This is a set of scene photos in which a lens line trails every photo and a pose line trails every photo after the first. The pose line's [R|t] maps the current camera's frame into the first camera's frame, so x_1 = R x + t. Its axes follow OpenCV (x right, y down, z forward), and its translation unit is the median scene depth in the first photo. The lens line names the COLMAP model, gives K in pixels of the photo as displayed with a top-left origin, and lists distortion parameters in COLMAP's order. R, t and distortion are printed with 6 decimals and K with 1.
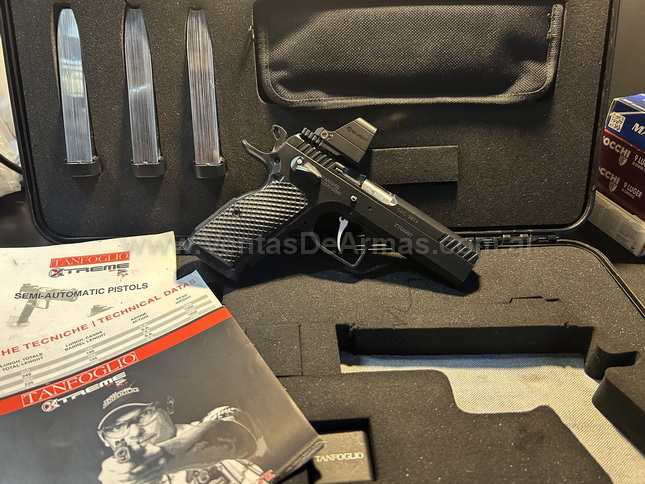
lens RADIAL K [[515.9, 0, 306.1], [0, 515.9, 231.0], [0, 0, 1]] dist [-0.032779, -0.012752]
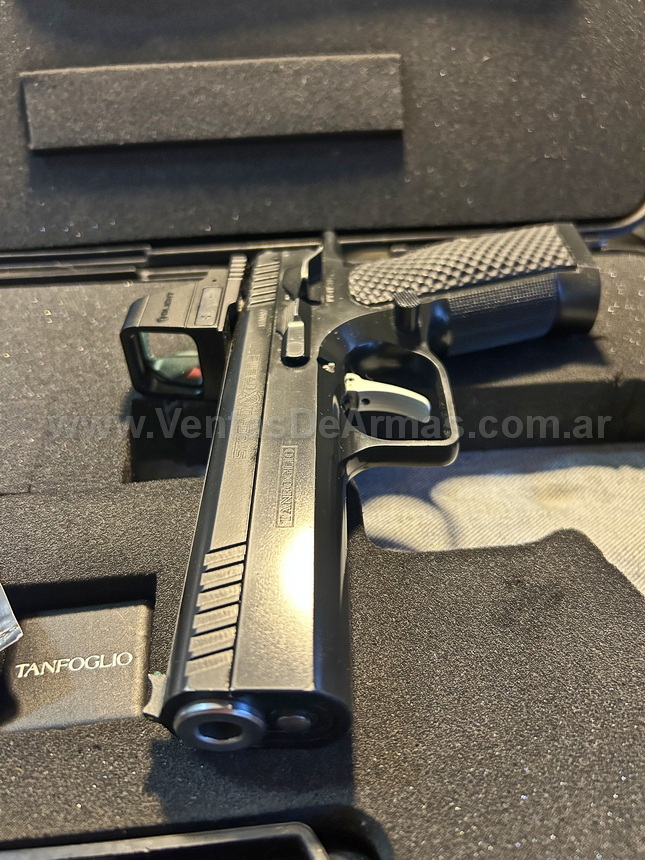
lens RADIAL K [[687.9, 0, 316.3], [0, 687.9, 429.2], [0, 0, 1]] dist [-0.032779, -0.012752]
pose [[0.998422, -0.046819, 0.031003, 0.198855], [0.044804, 0.997021, 0.062785, 0.175992], [-0.033850, -0.061297, 0.997545, 0.355247]]
